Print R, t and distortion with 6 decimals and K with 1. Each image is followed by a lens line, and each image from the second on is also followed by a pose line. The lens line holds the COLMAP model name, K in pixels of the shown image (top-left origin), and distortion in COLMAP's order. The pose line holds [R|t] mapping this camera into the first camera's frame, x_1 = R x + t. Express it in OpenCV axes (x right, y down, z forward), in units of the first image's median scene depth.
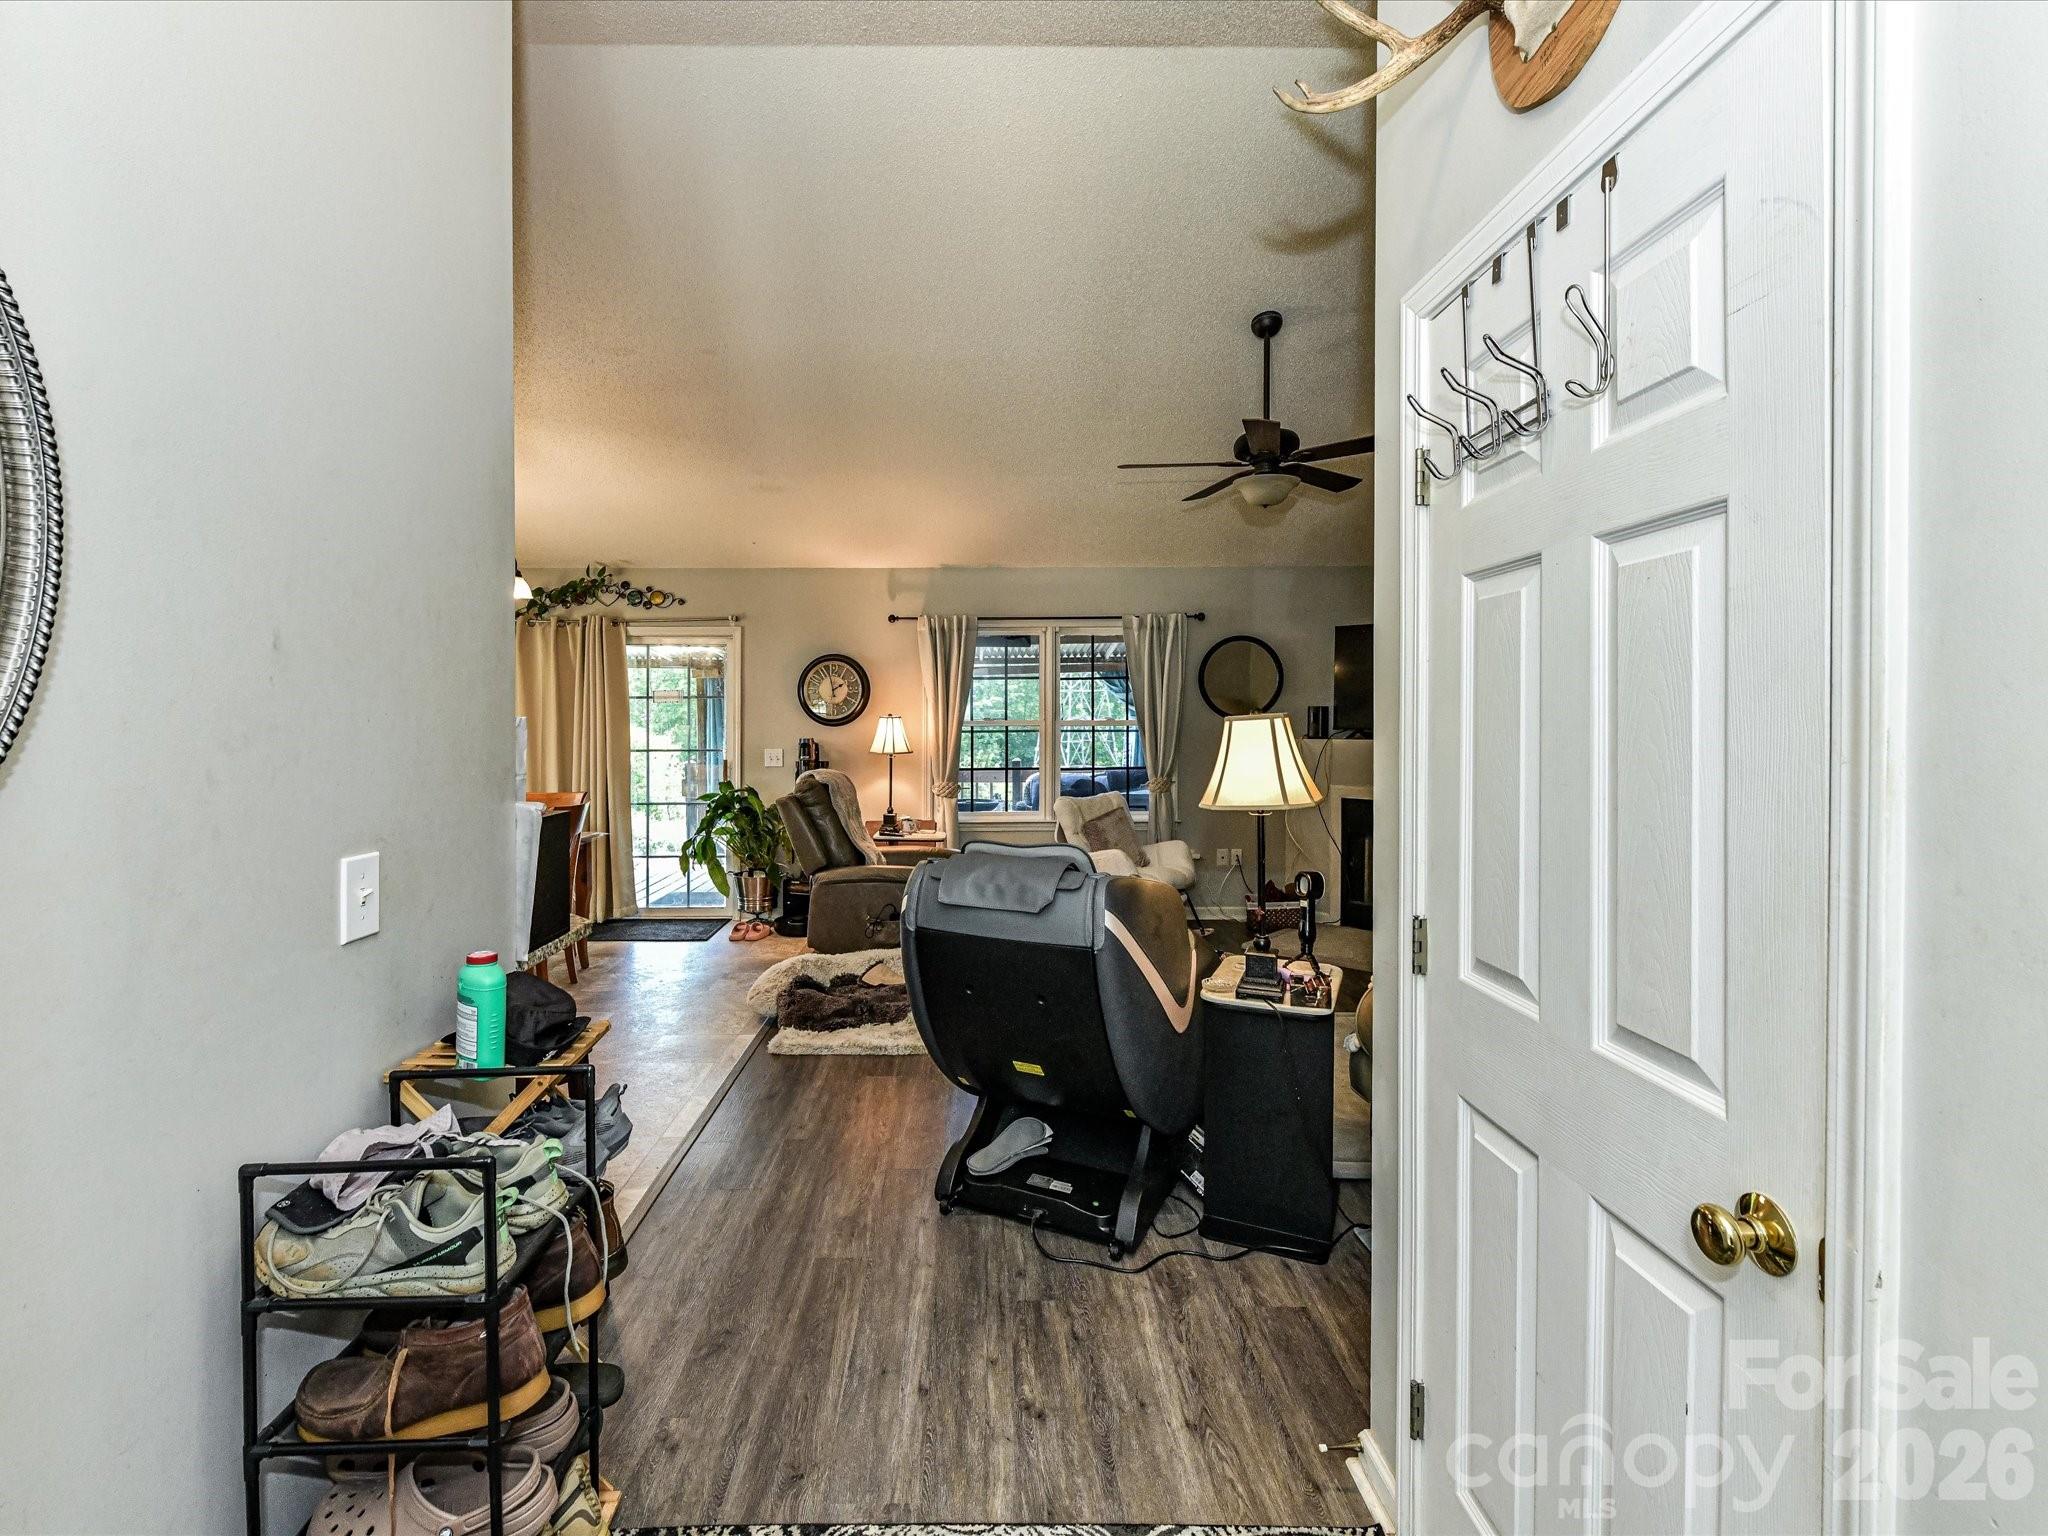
lens RADIAL K [[922.9, 0, 1000.5], [0, 922.9, 731.7], [0, 0, 1]] dist [-0.000237, -0.000222]
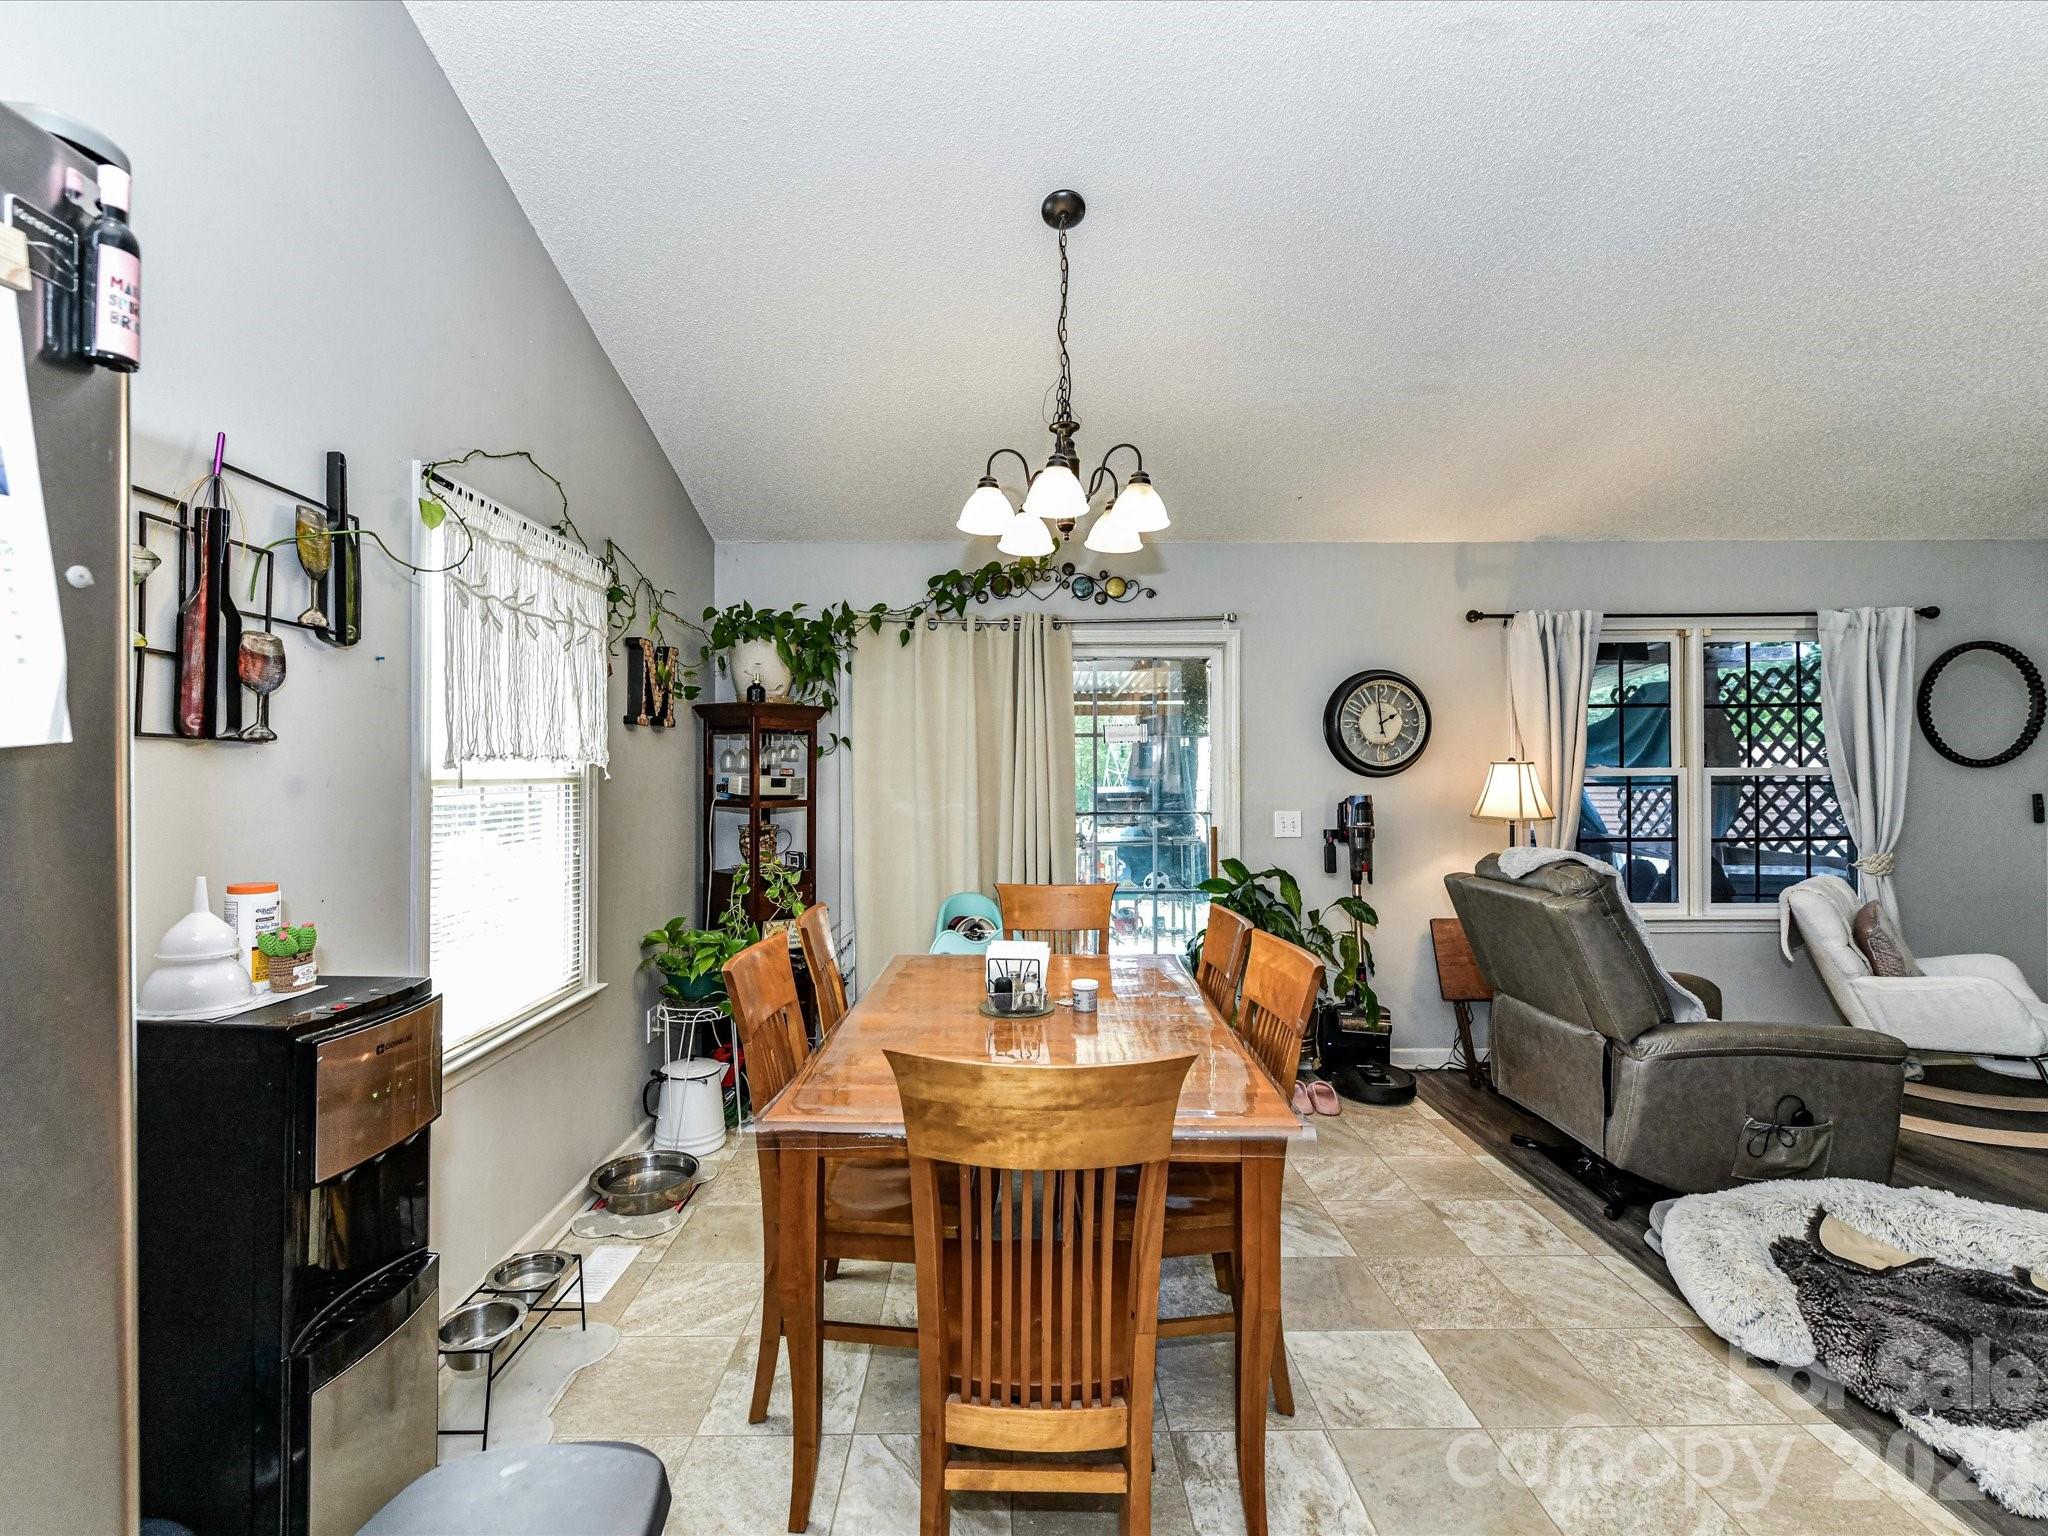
lens RADIAL K [[943.3, 0, 1025.8], [0, 943.3, 744.2], [0, 0, 1]] dist [0.018609, -0.008266]
pose [[0.999991, -0.004071, 0.000724, -0.438203], [0.004097, 0.999146, -0.041122, -0.002397], [-0.000556, 0.041125, 0.999154, 0.315531]]
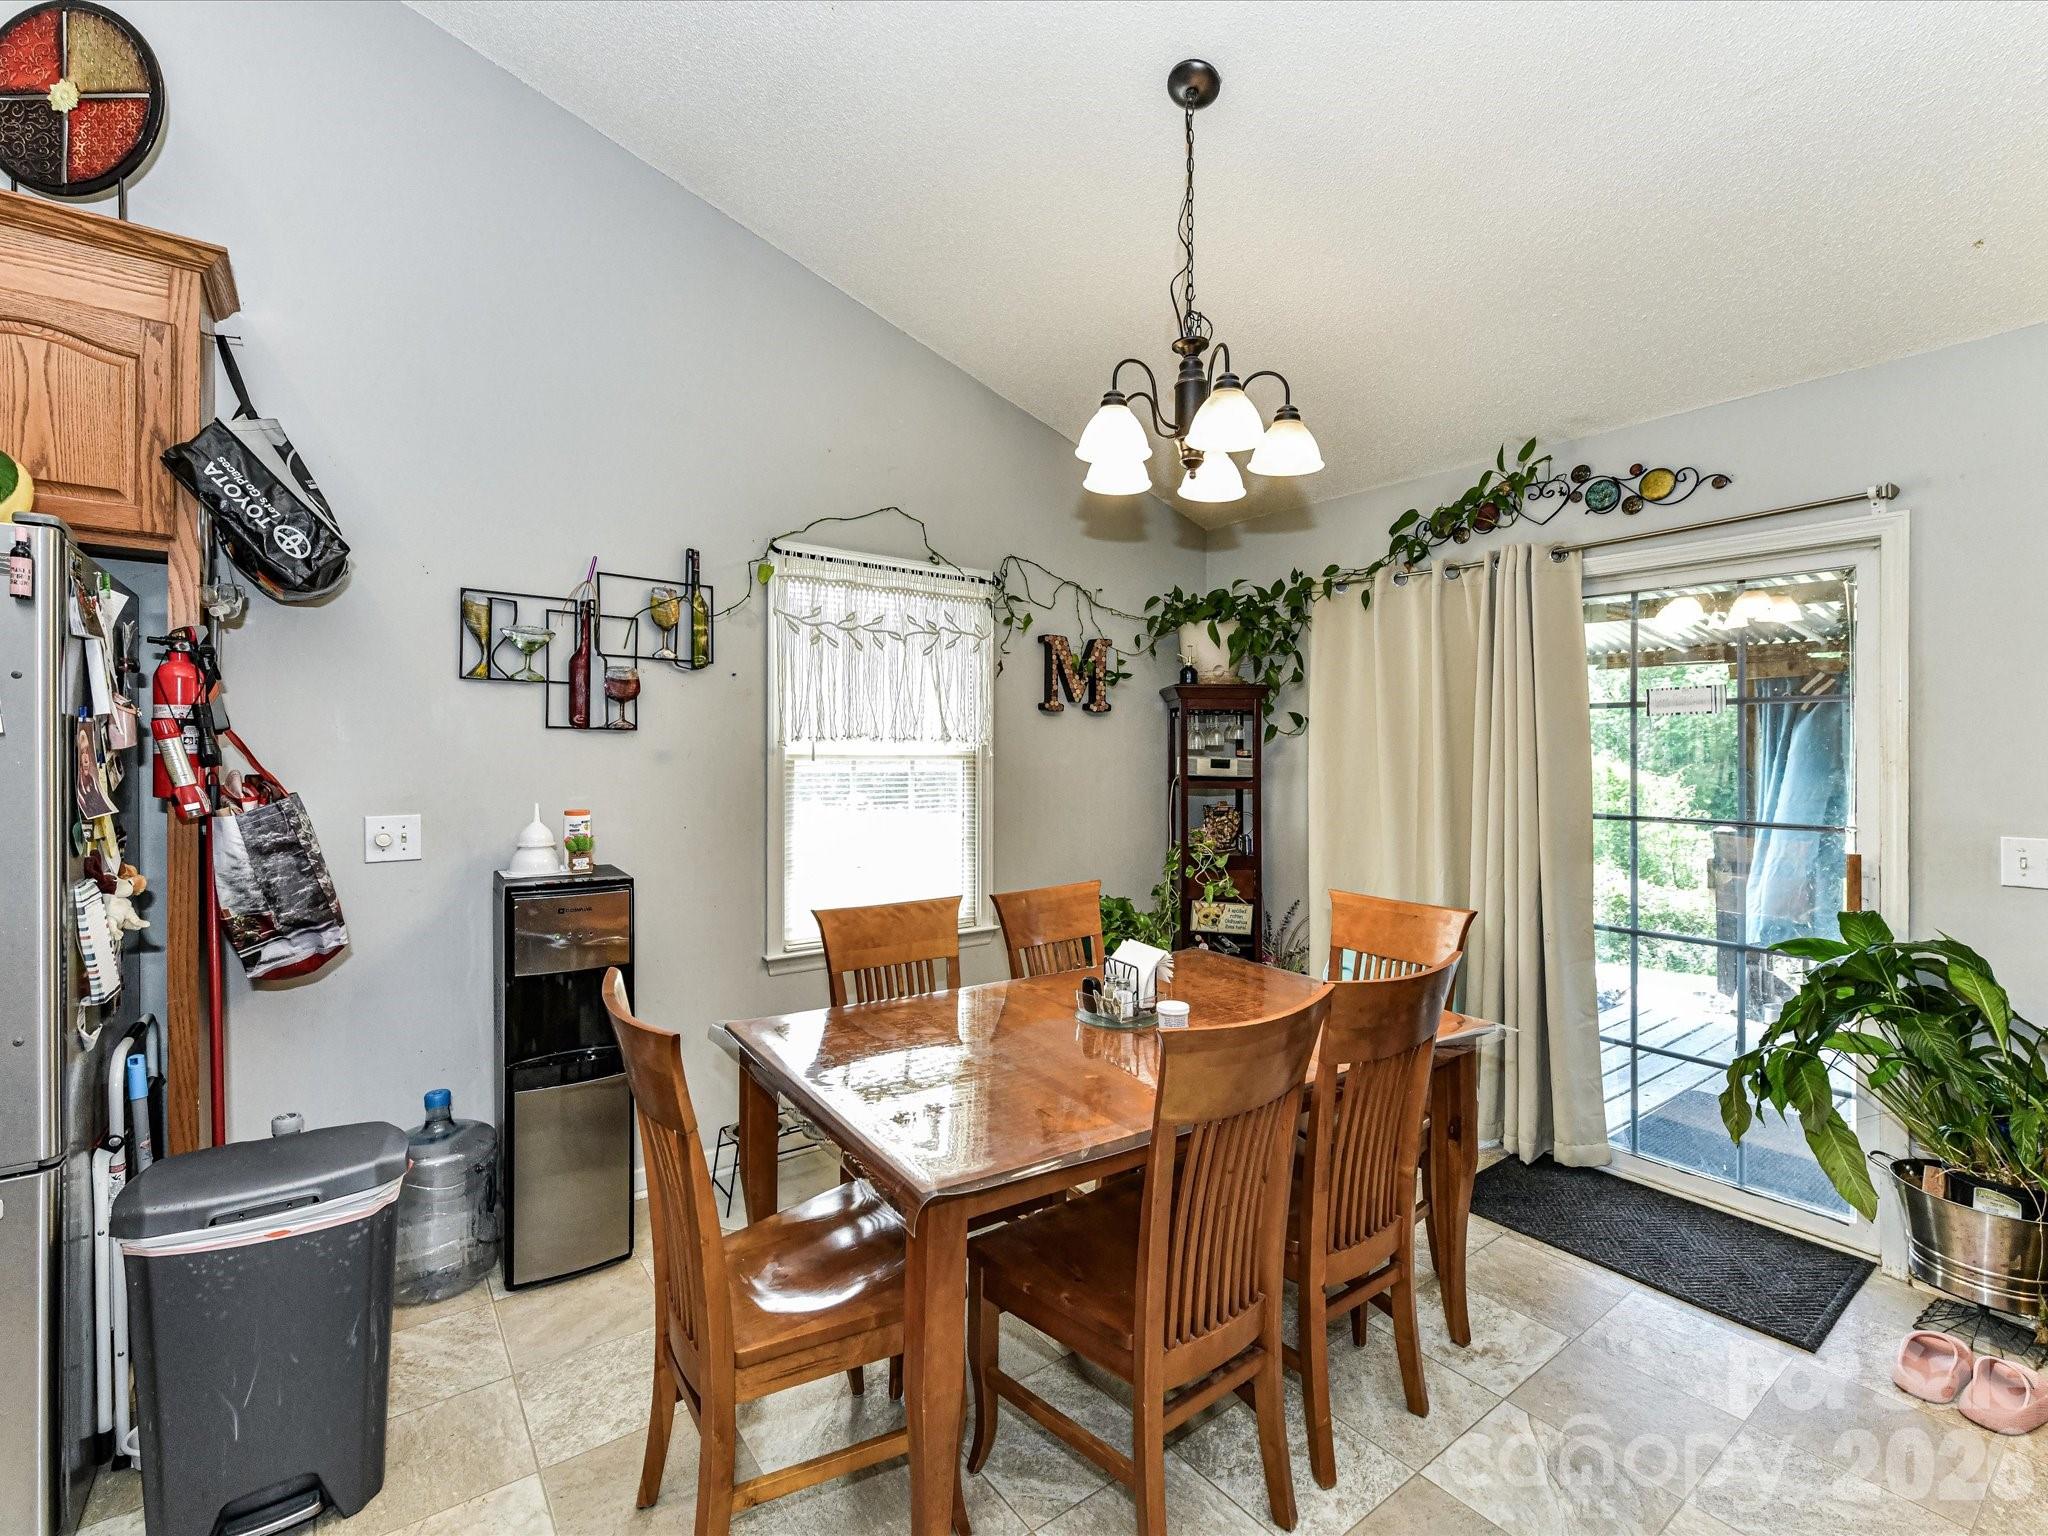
lens RADIAL K [[922.9, 0, 1000.5], [0, 922.9, 731.7], [0, 0, 1]] dist [-0.000237, -0.000222]
pose [[0.562234, -0.012694, -0.826881, -0.179780], [-0.018717, 0.999431, -0.028070, -0.004796], [0.826766, 0.031258, 0.561677, 0.481962]]
